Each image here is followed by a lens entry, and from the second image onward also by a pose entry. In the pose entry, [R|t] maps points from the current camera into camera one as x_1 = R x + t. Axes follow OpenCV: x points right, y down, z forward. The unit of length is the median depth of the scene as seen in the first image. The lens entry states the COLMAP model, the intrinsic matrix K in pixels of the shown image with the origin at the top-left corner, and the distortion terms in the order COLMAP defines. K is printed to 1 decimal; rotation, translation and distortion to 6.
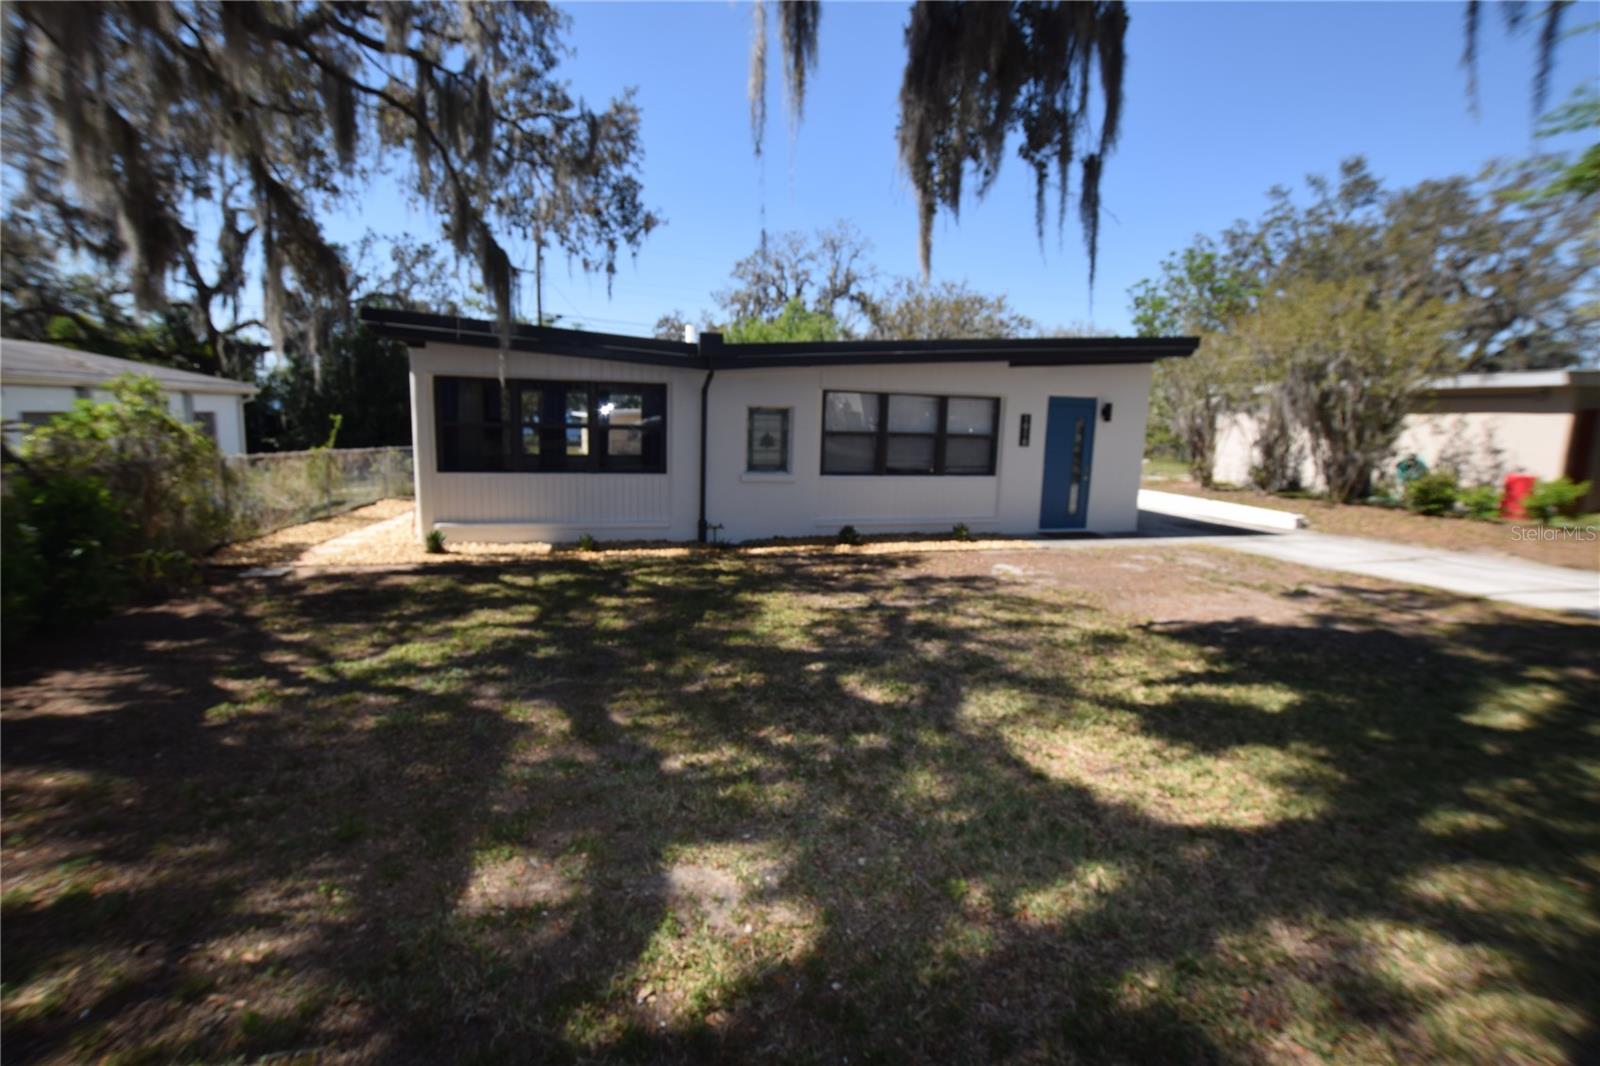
lens RADIAL K [[701.1, 0, 791.9], [0, 701.1, 524.4], [0, 0, 1]] dist [-0.030848, 0.003224]
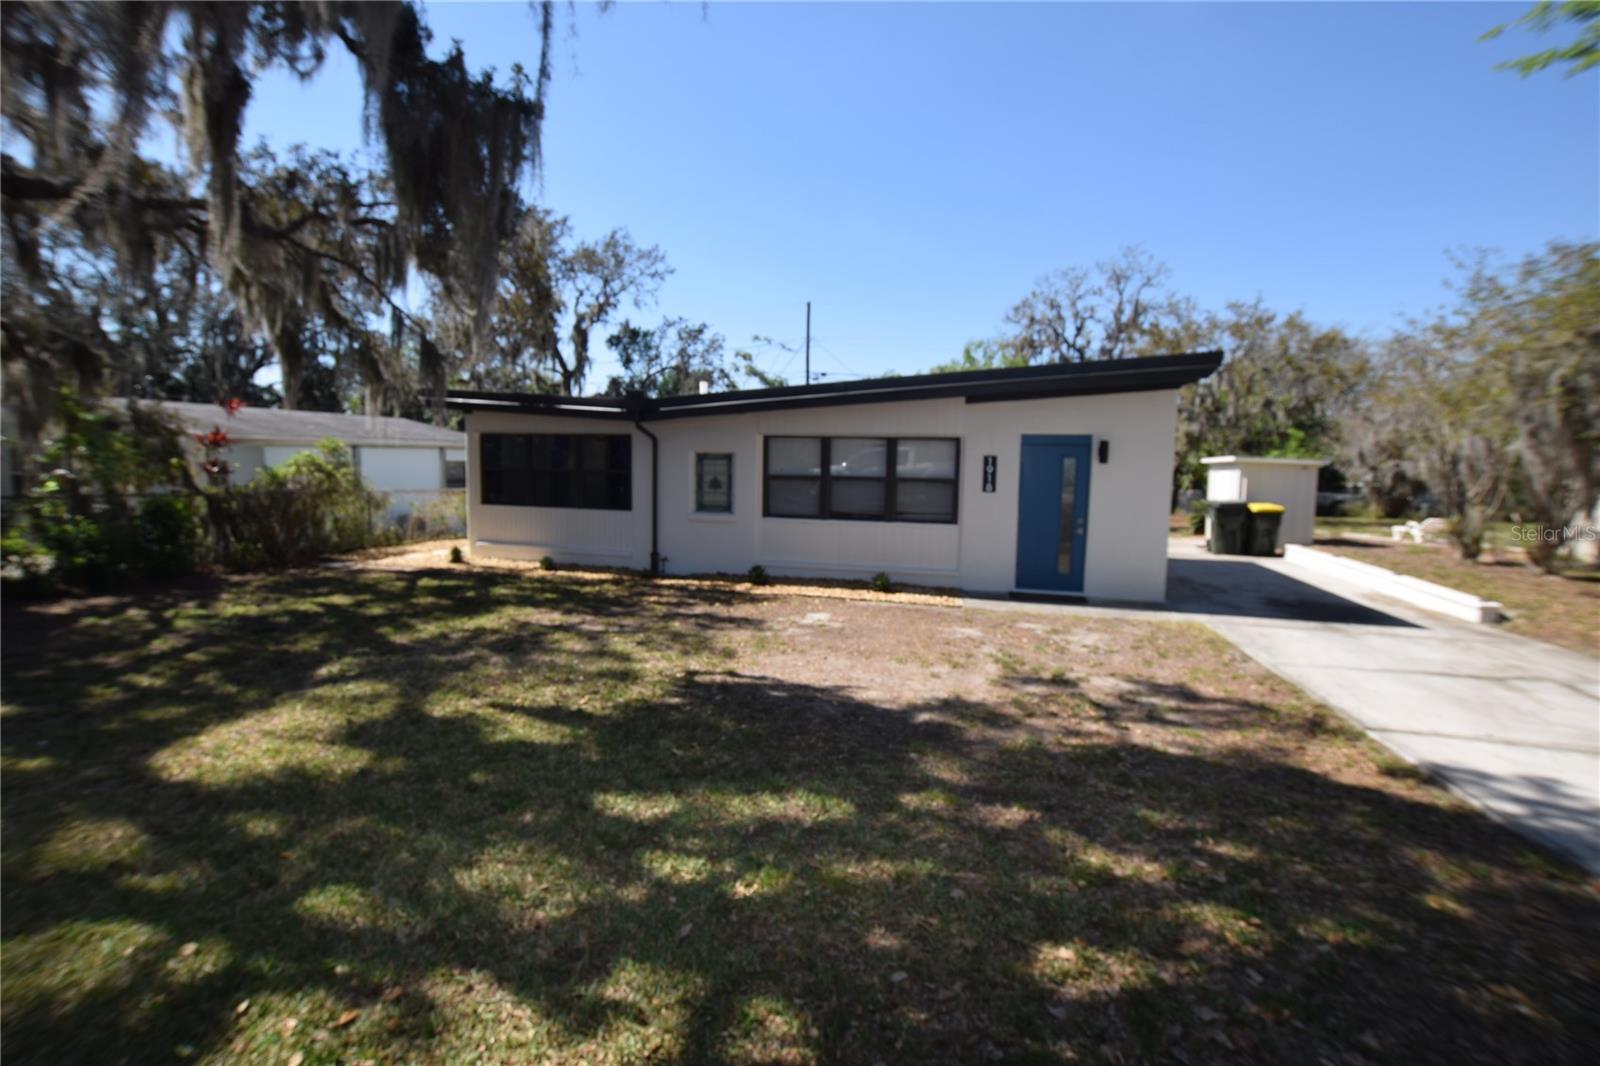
lens RADIAL K [[701.1, 0, 802.5], [0, 701.1, 524.3], [0, 0, 1]] dist [-0.030848, 0.003224]
pose [[0.857470, 0.035304, -0.513321, 0.602868], [-0.071006, 0.996217, -0.050094, -0.010205], [0.509611, 0.079403, 0.856733, 0.129693]]
